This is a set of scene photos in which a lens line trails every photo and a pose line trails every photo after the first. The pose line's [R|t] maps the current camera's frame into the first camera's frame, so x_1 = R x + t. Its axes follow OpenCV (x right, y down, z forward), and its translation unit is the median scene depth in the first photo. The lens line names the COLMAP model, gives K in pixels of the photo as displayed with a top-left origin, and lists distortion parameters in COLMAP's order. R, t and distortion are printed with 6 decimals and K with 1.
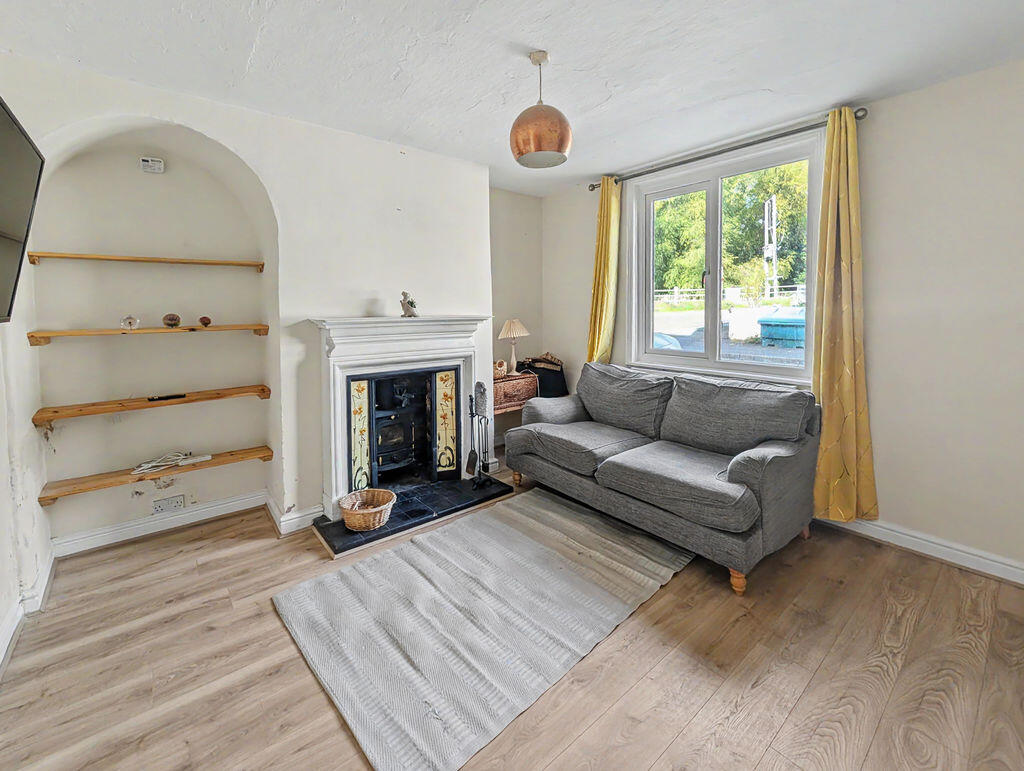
lens RADIAL K [[430.6, 0, 512.0], [0, 430.6, 385.5], [0, 0, 1]] dist [-0.000038, -0.000012]
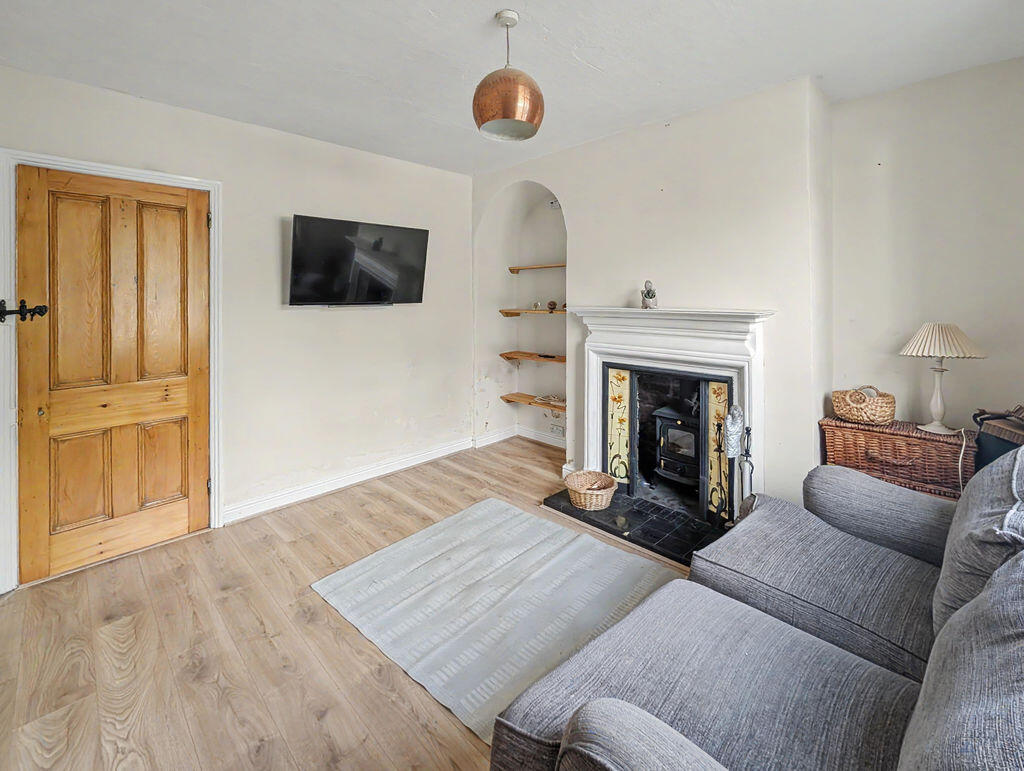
lens RADIAL K [[435.6, 0, 511.2], [0, 435.6, 362.9], [0, 0, 1]] dist [-0.000159, -0.000036]
pose [[0.112537, 0.146122, -0.982845, 0.614417], [-0.183647, 0.975146, 0.123950, -0.104816], [0.976529, 0.166548, 0.136575, 0.596469]]
